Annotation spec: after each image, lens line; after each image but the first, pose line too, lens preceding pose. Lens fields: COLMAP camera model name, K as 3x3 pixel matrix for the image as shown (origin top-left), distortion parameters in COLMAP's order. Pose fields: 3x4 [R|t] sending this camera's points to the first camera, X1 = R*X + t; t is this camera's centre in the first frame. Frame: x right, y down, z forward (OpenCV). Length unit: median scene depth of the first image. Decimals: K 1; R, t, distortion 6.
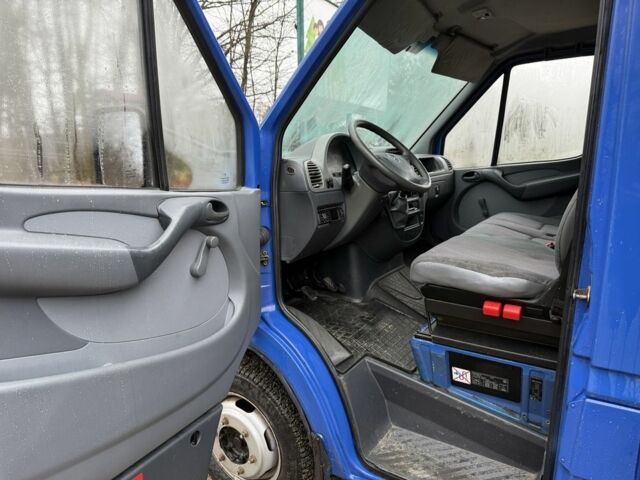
lens RADIAL K [[457.0, 0, 318.0], [0, 457.0, 243.5], [0, 0, 1]] dist [-0.004531, -0.005272]
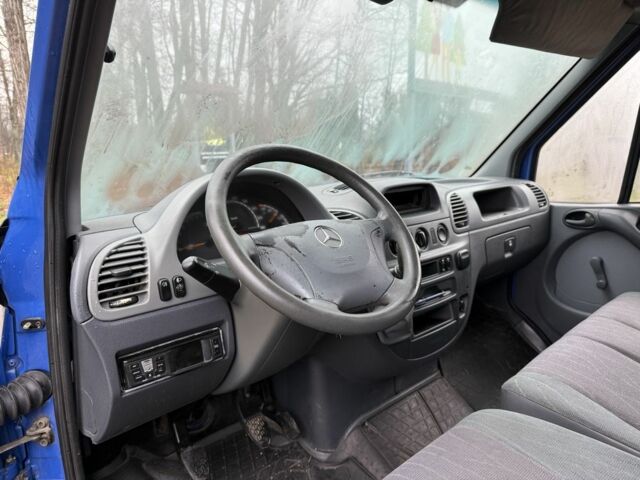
lens RADIAL K [[457.0, 0, 320.1], [0, 457.0, 237.8], [0, 0, 1]] dist [-0.004531, -0.005272]
pose [[0.966444, 0.054097, -0.251117, 0.165439], [-0.052042, 0.998535, 0.014823, -0.117416], [0.251551, -0.001256, 0.967843, 0.357288]]
